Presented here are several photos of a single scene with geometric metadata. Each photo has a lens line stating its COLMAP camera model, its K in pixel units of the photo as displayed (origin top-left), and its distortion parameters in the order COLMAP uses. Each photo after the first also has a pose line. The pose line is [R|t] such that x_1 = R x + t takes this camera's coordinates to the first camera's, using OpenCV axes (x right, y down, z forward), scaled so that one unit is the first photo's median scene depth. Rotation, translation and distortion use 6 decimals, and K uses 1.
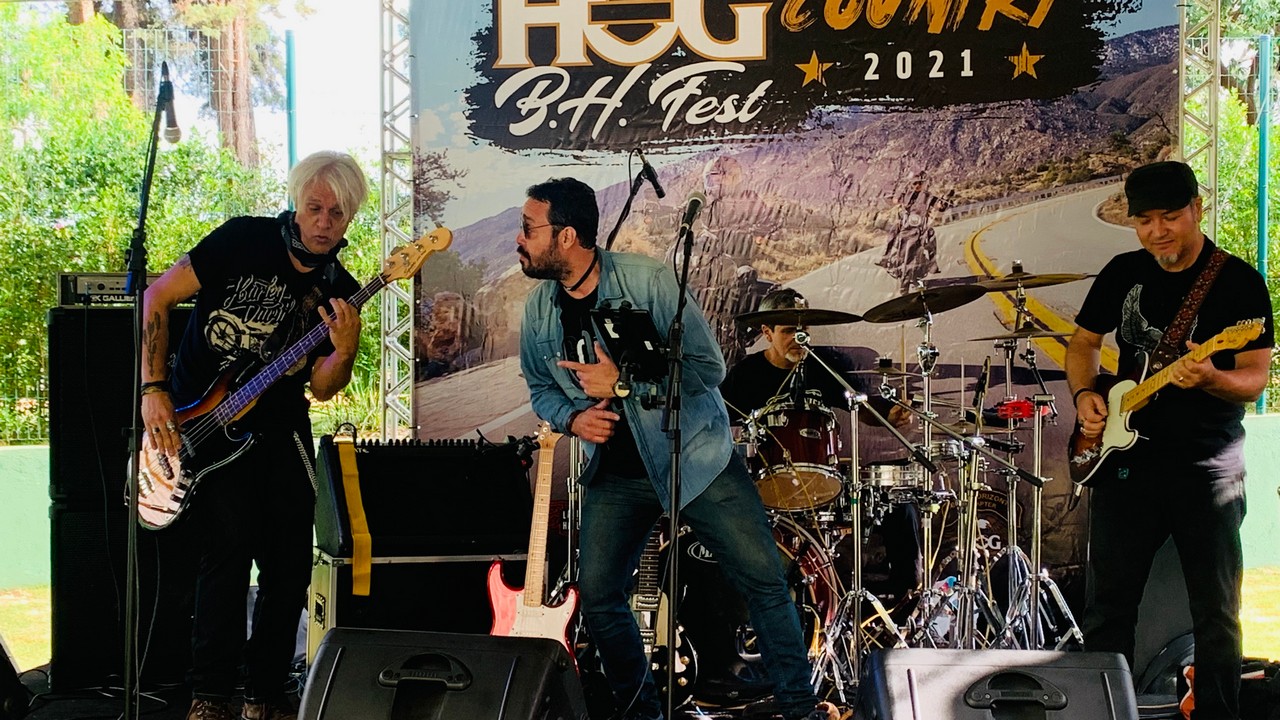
lens RADIAL K [[1988.8, 0, 644.0], [0, 1988.8, 395.2], [0, 0, 1]] dist [0.100180, 0.000000]
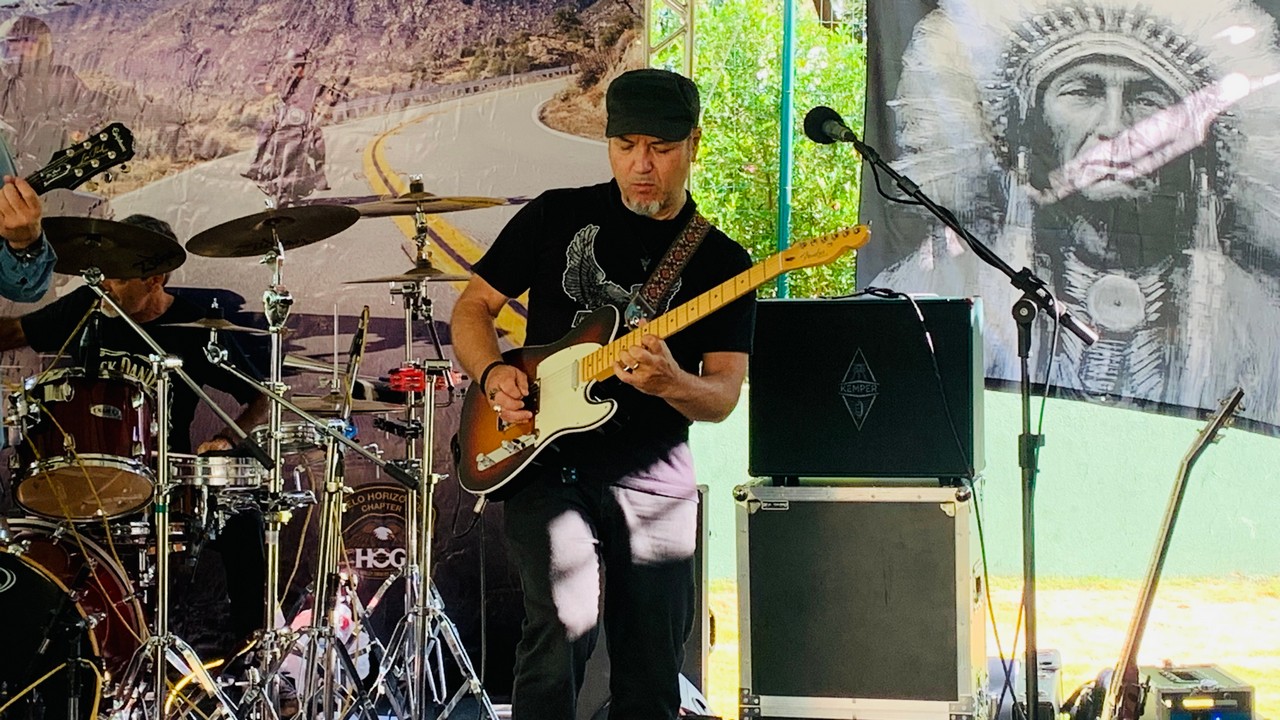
lens RADIAL K [[2557.9, 0, 623.3], [0, 2557.9, 349.4], [0, 0, 1]] dist [0.151231, 0.000000]
pose [[0.978206, 0.012444, 0.207262, 0.059615], [-0.012549, 0.999921, -0.000810, -0.003491], [-0.207256, -0.001809, 0.978285, 0.058557]]
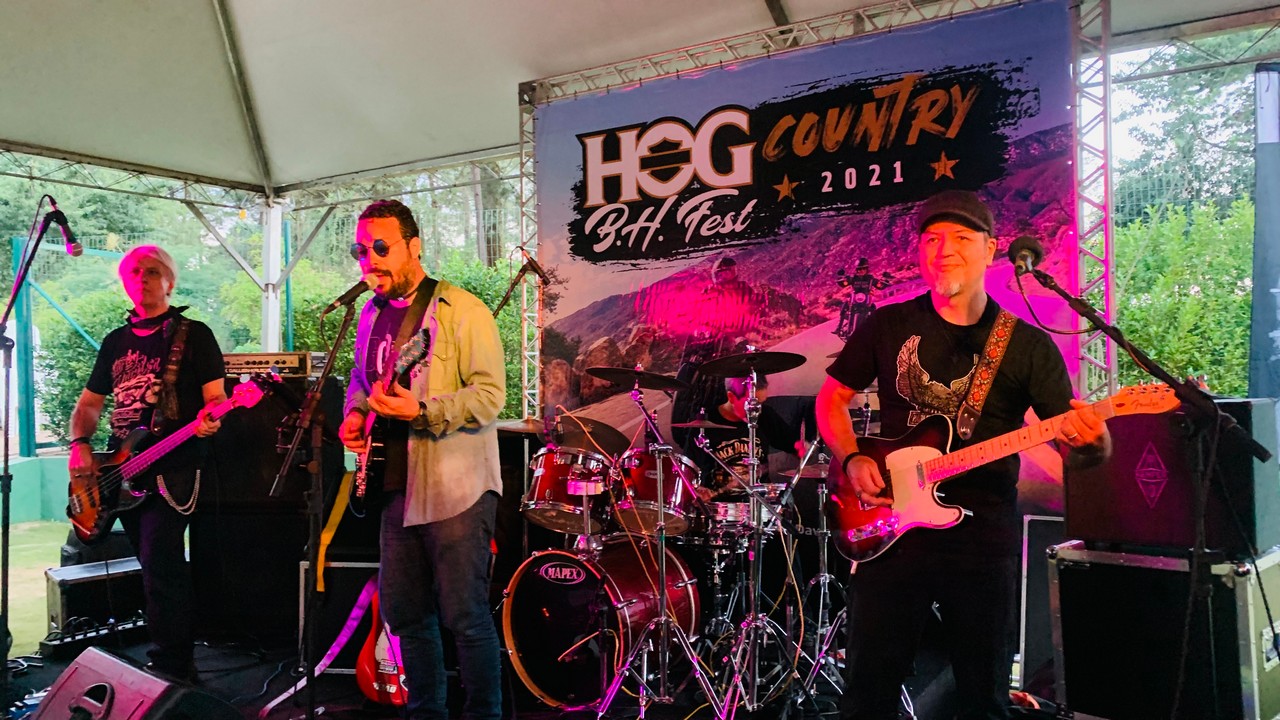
lens RADIAL K [[954.7, 0, 652.6], [0, 954.7, 385.2], [0, 0, 1]] dist [0.058506, -0.094610]
pose [[0.928482, -0.010313, -0.371233, 0.240078], [0.002473, 0.999764, -0.021589, -0.018121], [0.371368, 0.019126, 0.928289, 0.376643]]
